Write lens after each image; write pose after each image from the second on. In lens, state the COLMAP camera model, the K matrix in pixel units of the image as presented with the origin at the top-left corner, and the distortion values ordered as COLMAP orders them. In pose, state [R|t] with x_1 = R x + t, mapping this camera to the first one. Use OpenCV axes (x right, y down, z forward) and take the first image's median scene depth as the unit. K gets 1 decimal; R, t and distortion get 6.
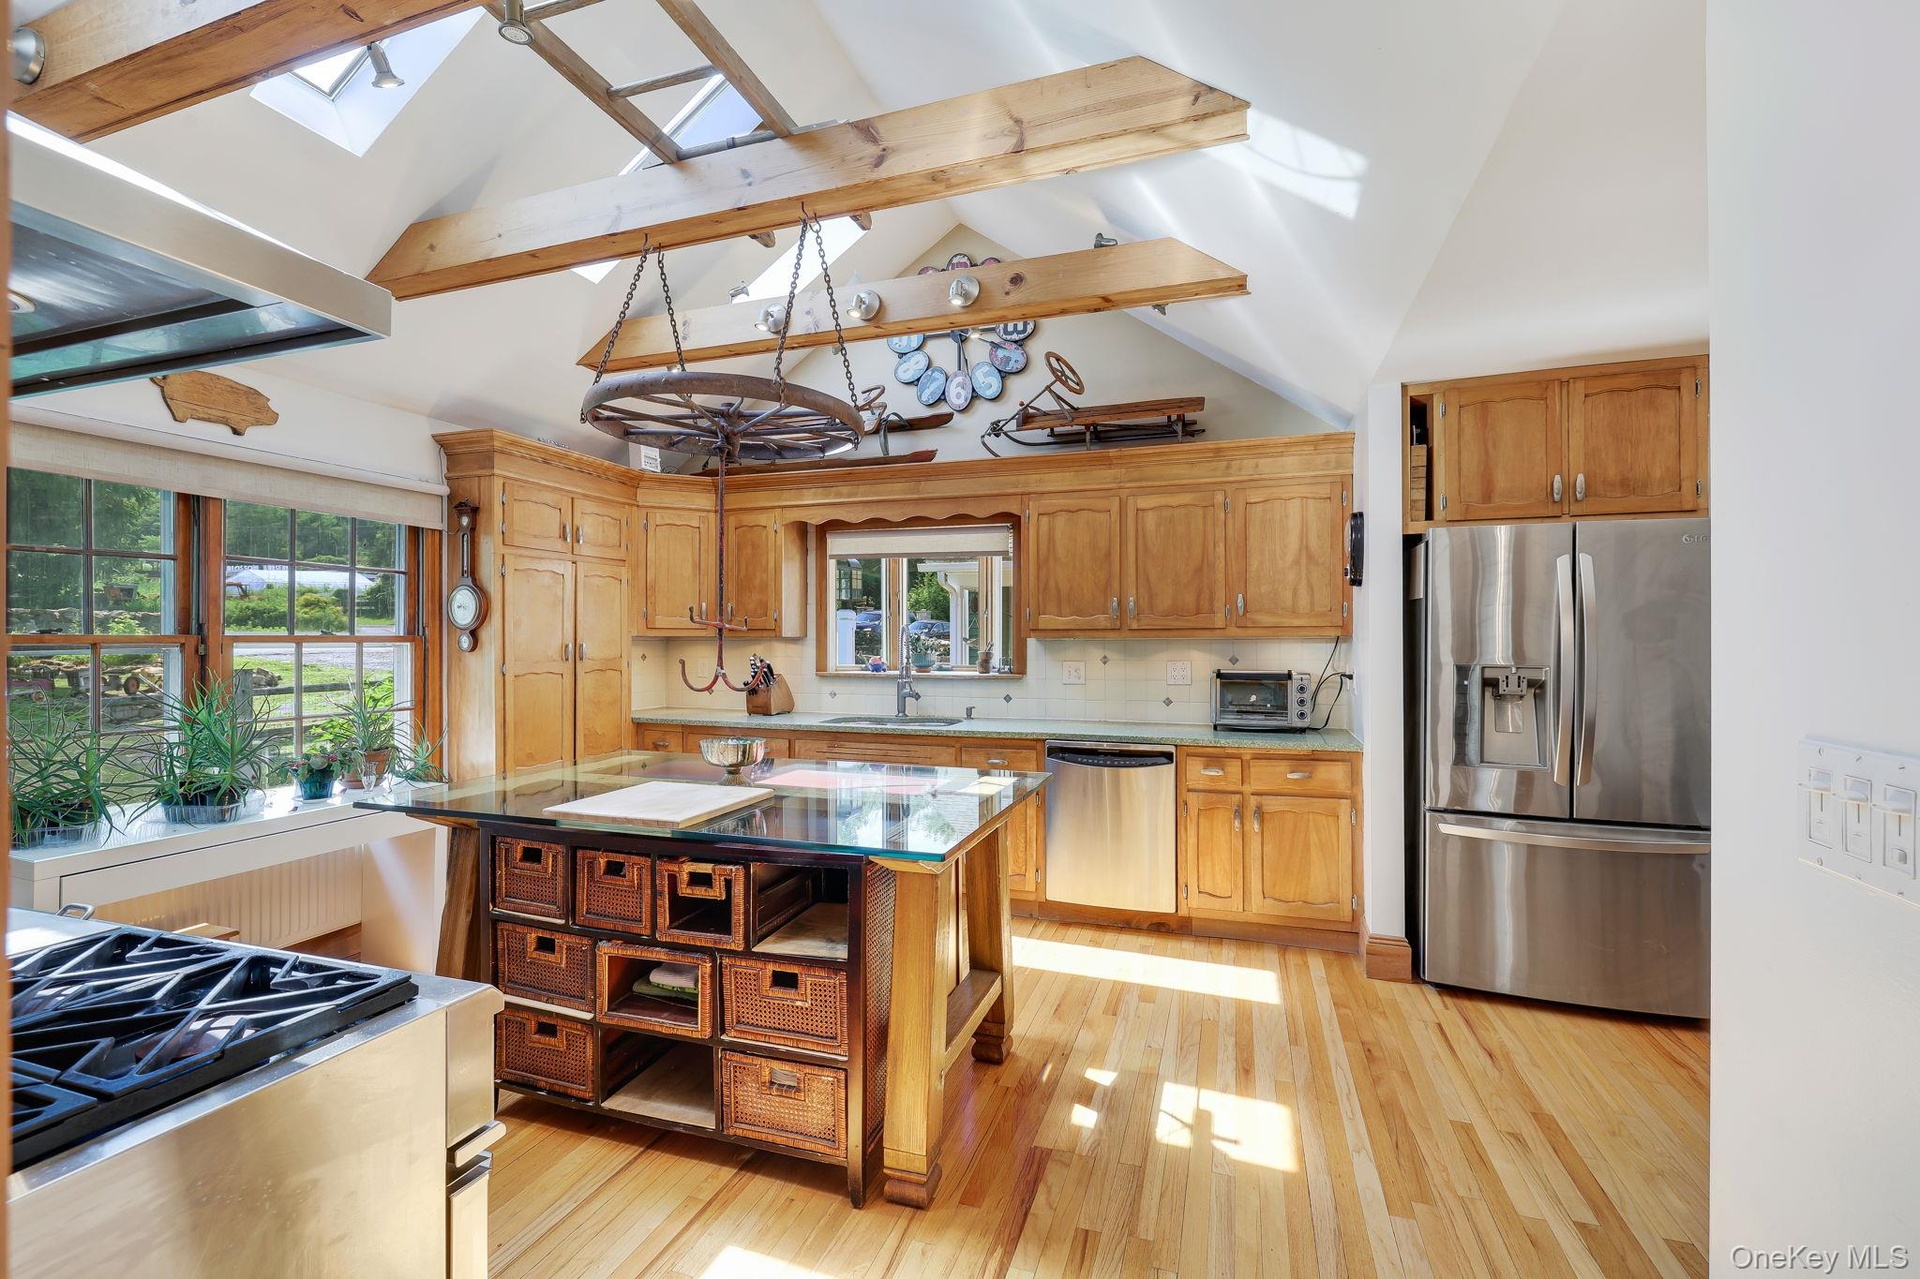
lens RADIAL K [[812.2, 0, 964.9], [0, 812.2, 638.7], [0, 0, 1]] dist [-0.001629, 0.000193]
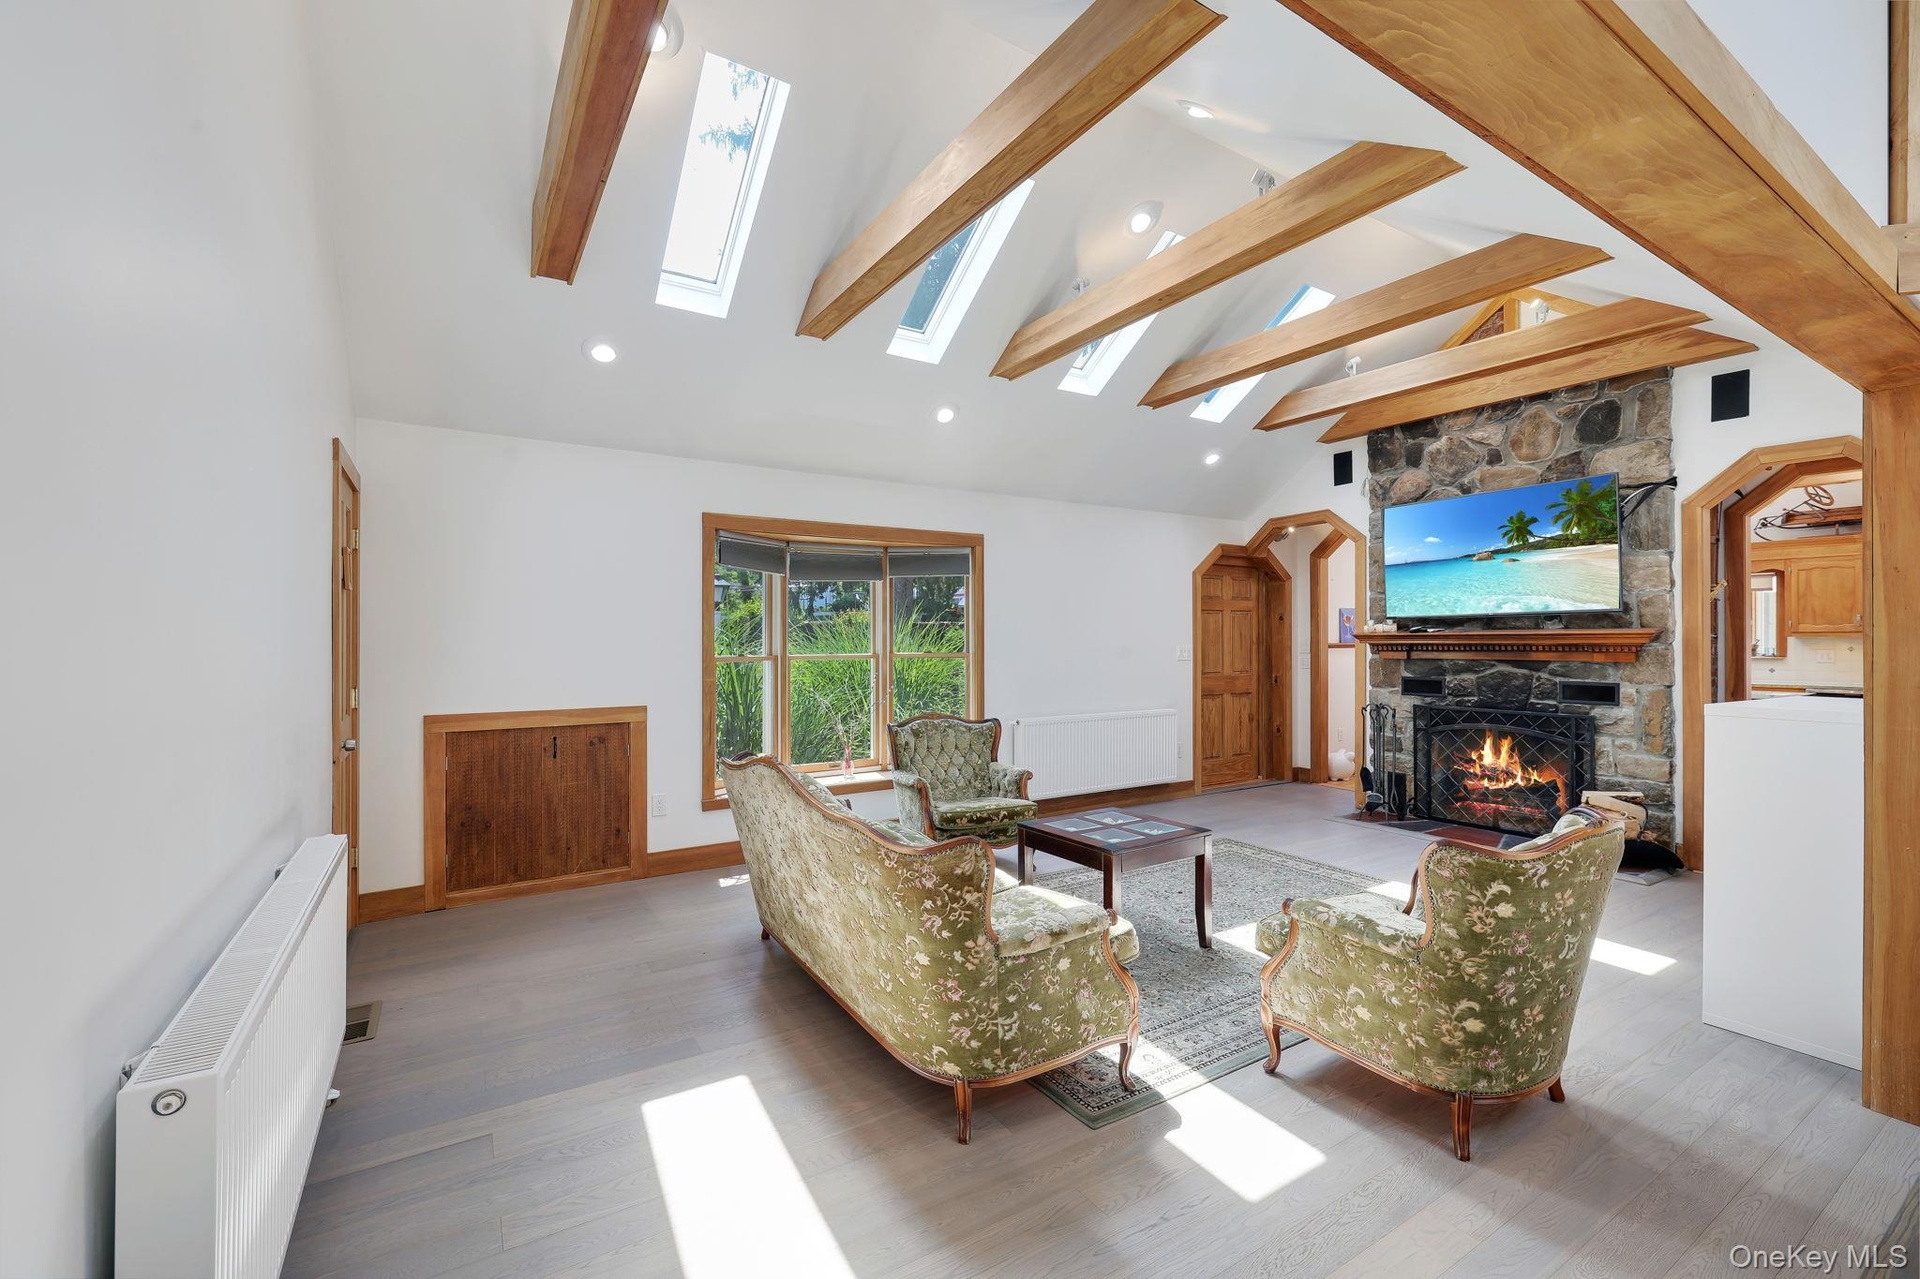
lens RADIAL K [[810.9, 0, 965.3], [0, 810.9, 642.3], [0, 0, 1]] dist [-0.000904, 0.000416]
pose [[0.779813, 0.000966, -0.626012, -0.239286], [0.003510, 0.999976, 0.005915, -0.005897], [0.626003, -0.006810, 0.779791, -1.670578]]
